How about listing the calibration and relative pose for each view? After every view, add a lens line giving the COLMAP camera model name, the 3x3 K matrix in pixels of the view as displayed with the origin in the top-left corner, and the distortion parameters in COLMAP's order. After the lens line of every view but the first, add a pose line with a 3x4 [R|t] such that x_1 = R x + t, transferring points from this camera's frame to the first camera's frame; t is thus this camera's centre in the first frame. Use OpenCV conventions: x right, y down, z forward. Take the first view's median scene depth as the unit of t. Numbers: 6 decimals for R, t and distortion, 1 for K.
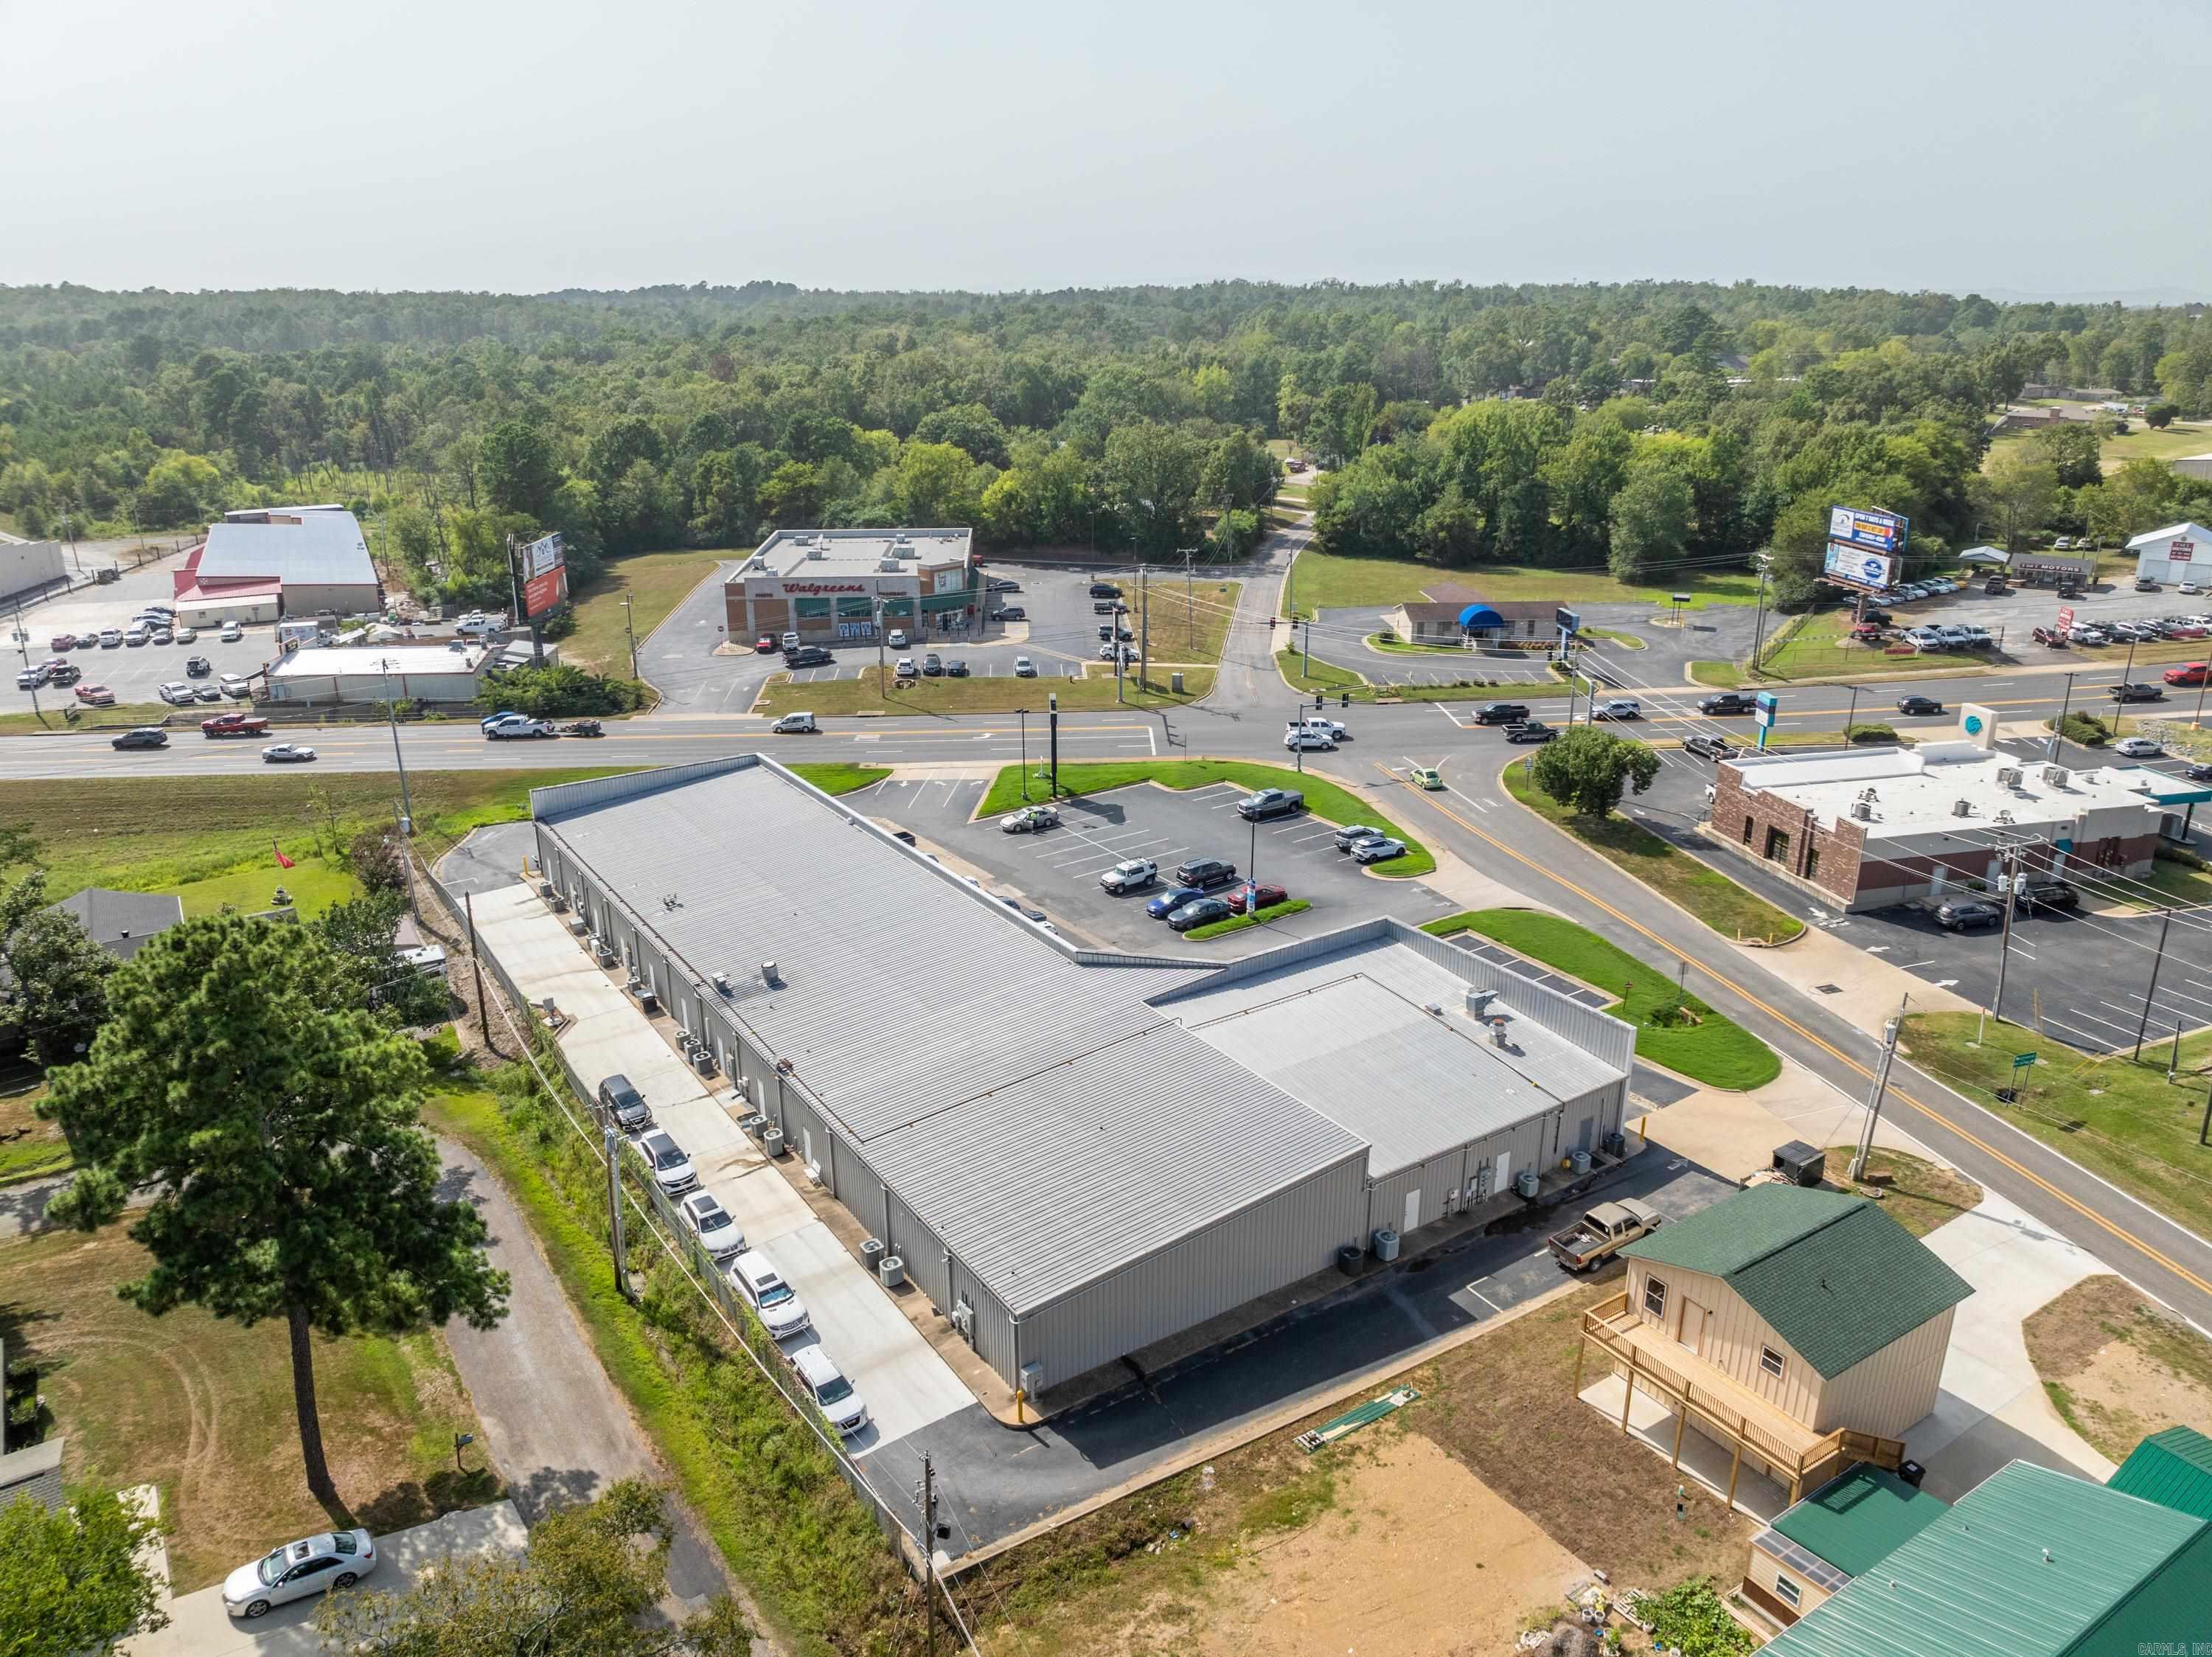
lens RADIAL K [[1548.8, 0, 1106.0], [0, 1548.8, 828.5], [0, 0, 1]] dist [-0.035816, 0.001762]
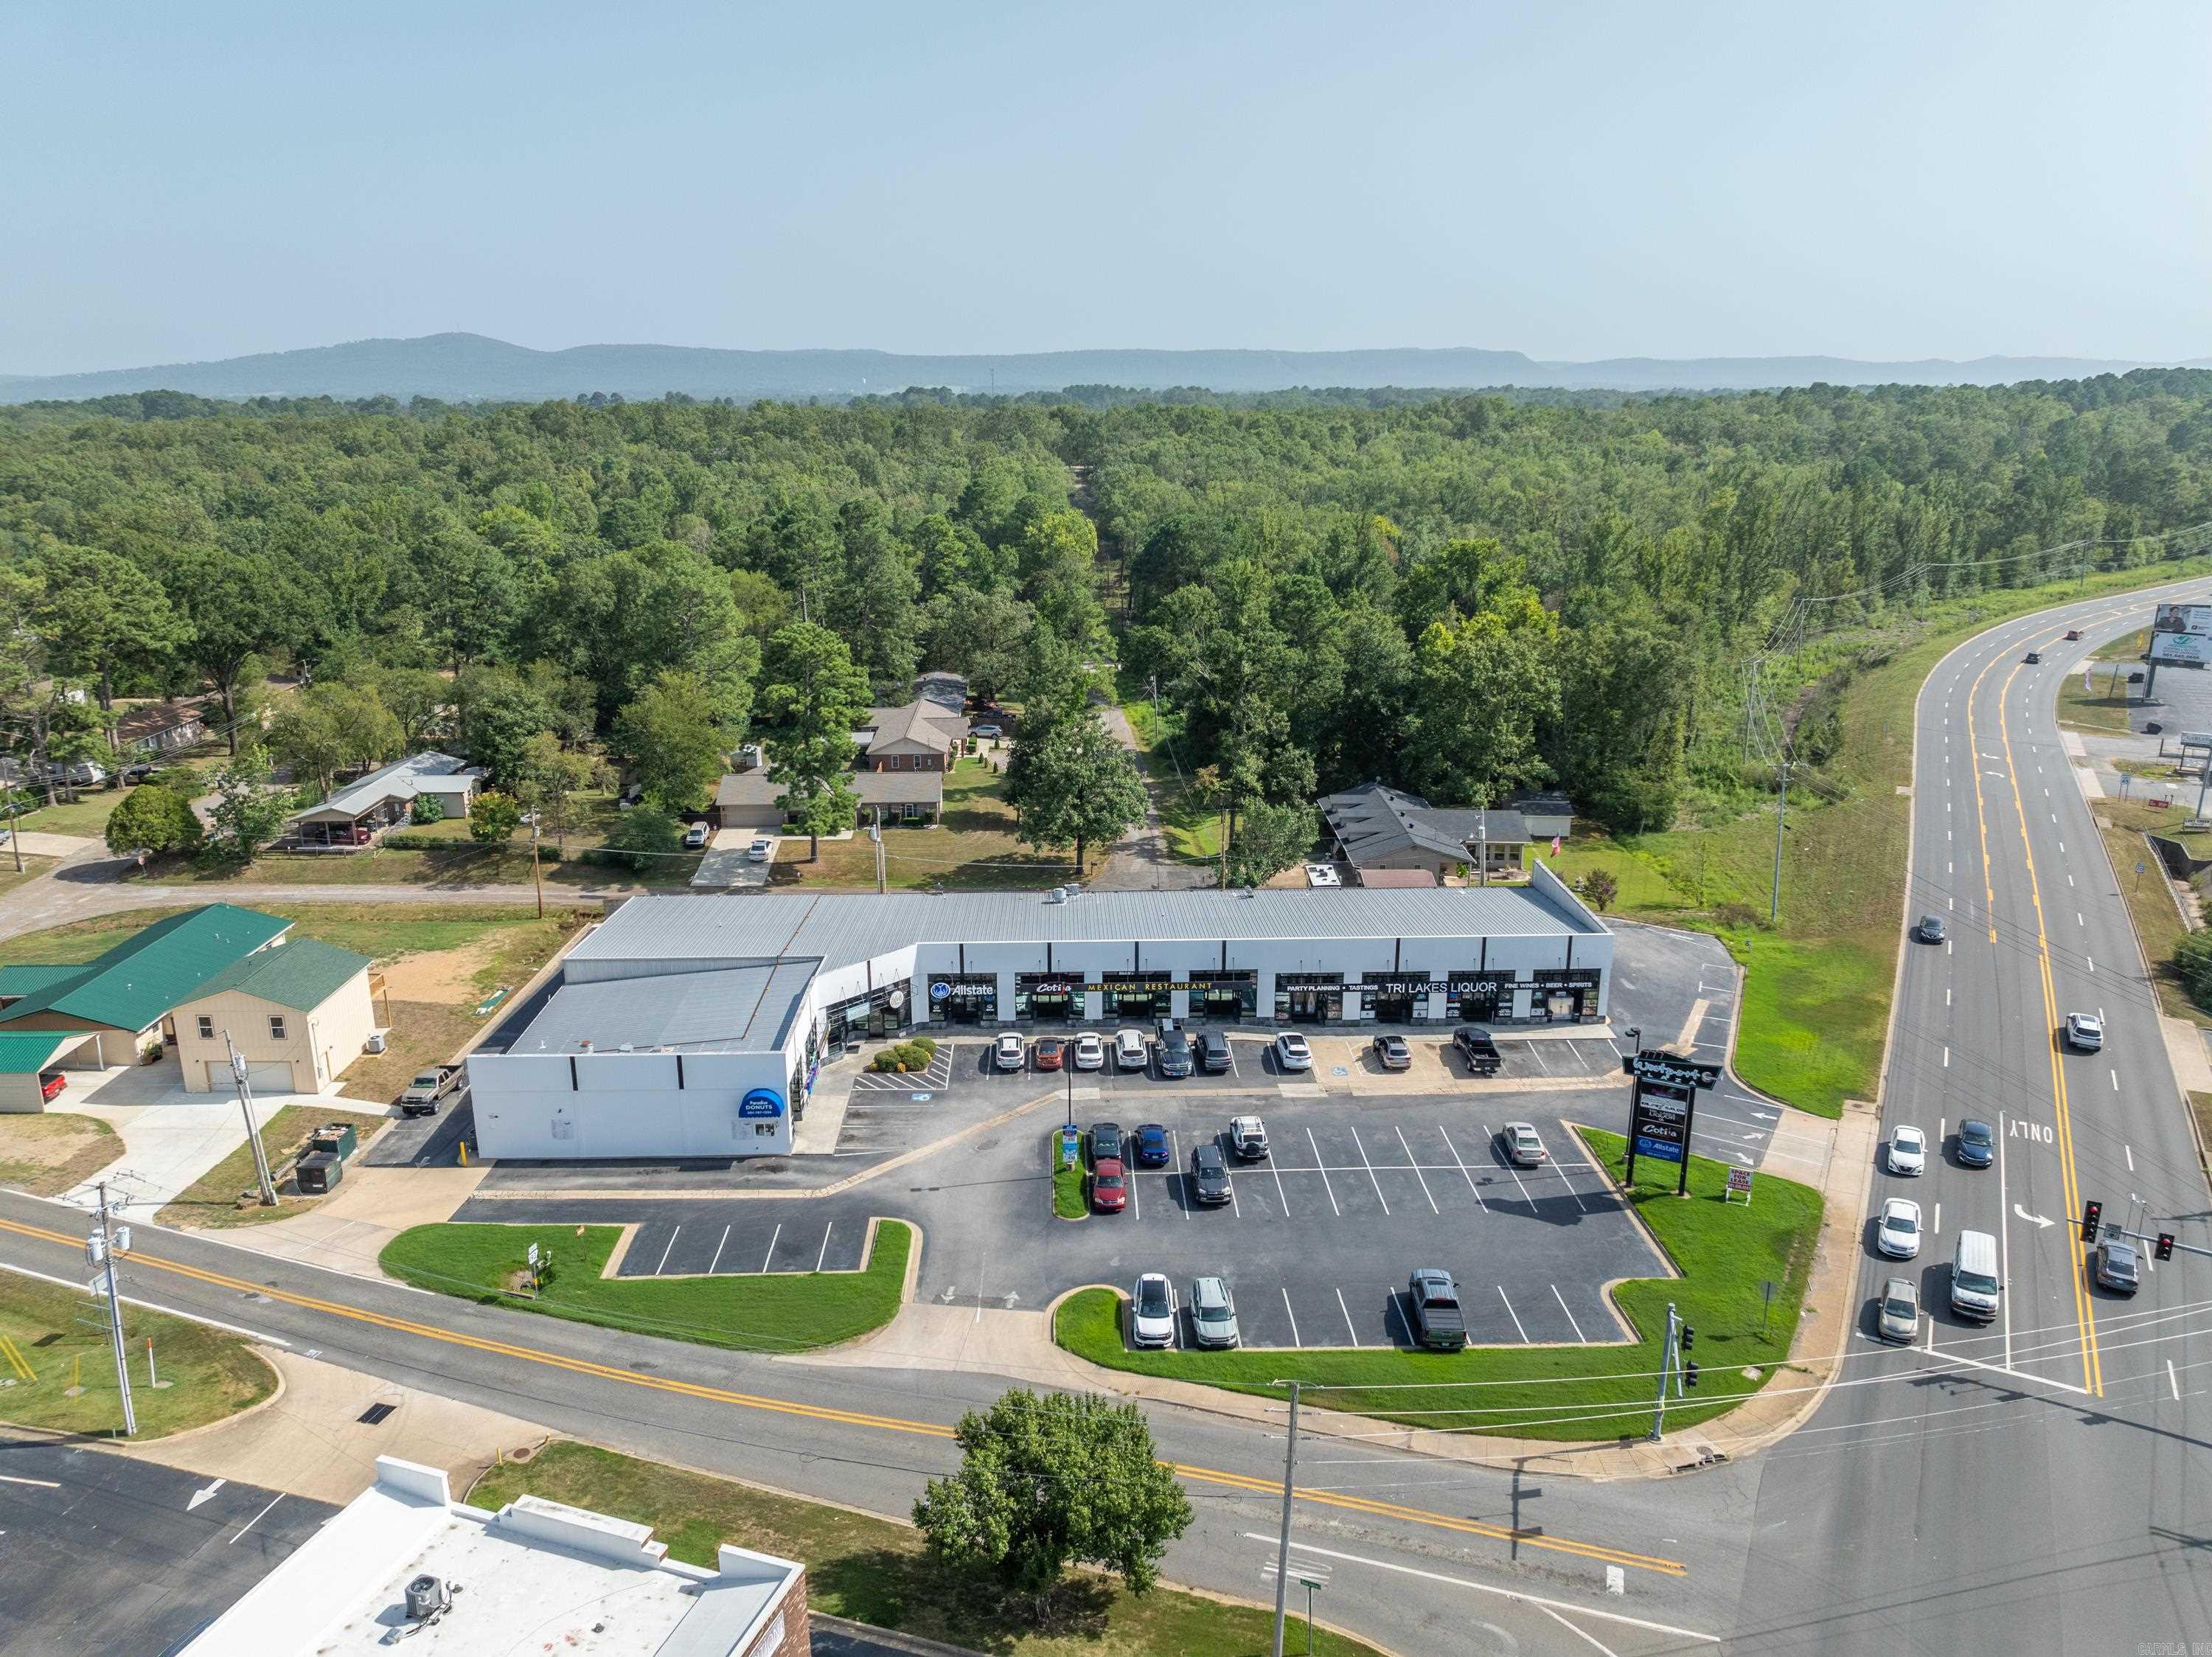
lens RADIAL K [[1566.9, 0, 1106.0], [0, 1566.9, 828.5], [0, 0, 1]] dist [-0.037925, 0.005802]
pose [[-0.524742, 0.234341, -0.818370, 0.657342], [-0.273489, 0.863987, 0.422766, -0.414142], [0.806132, 0.445658, -0.389281, 1.156803]]
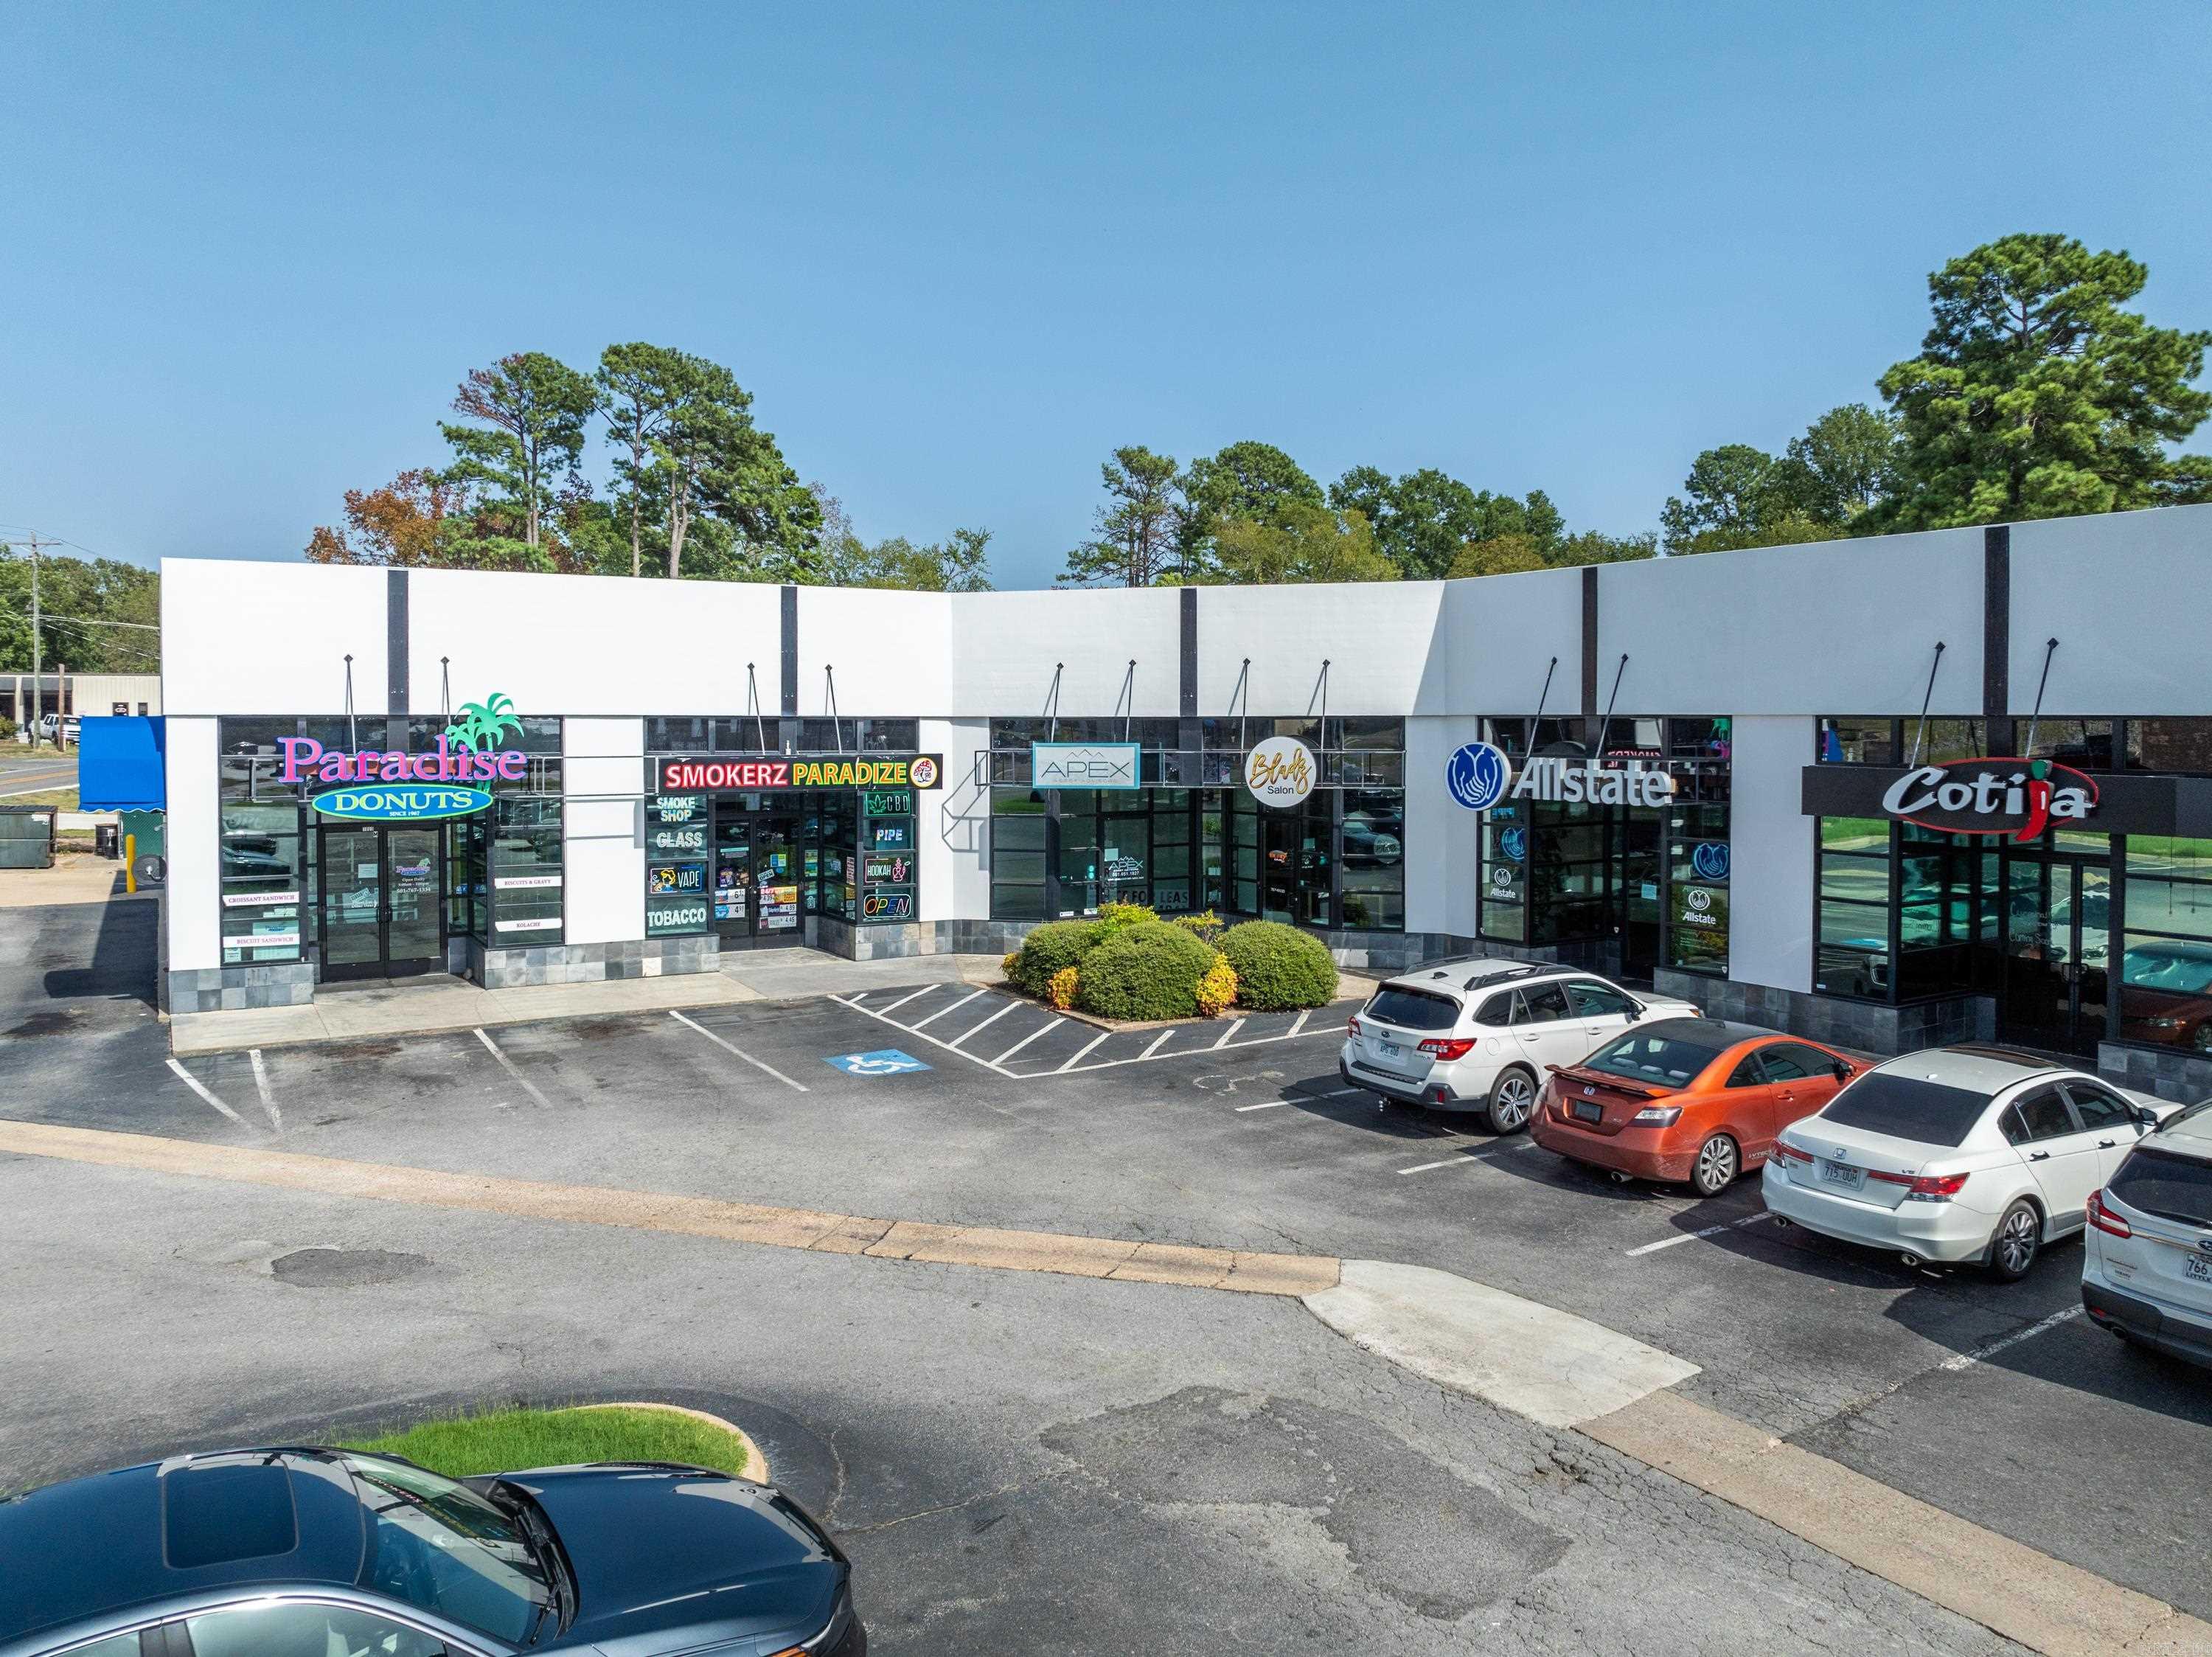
lens RADIAL K [[1548.8, 0, 1106.0], [0, 1548.8, 828.5], [0, 0, 1]] dist [-0.035816, 0.001762]
pose [[-0.999398, 0.004559, 0.034407, 0.025959], [0.017704, 0.919634, 0.392378, 0.004850], [-0.029852, 0.392751, -0.919160, 0.955770]]
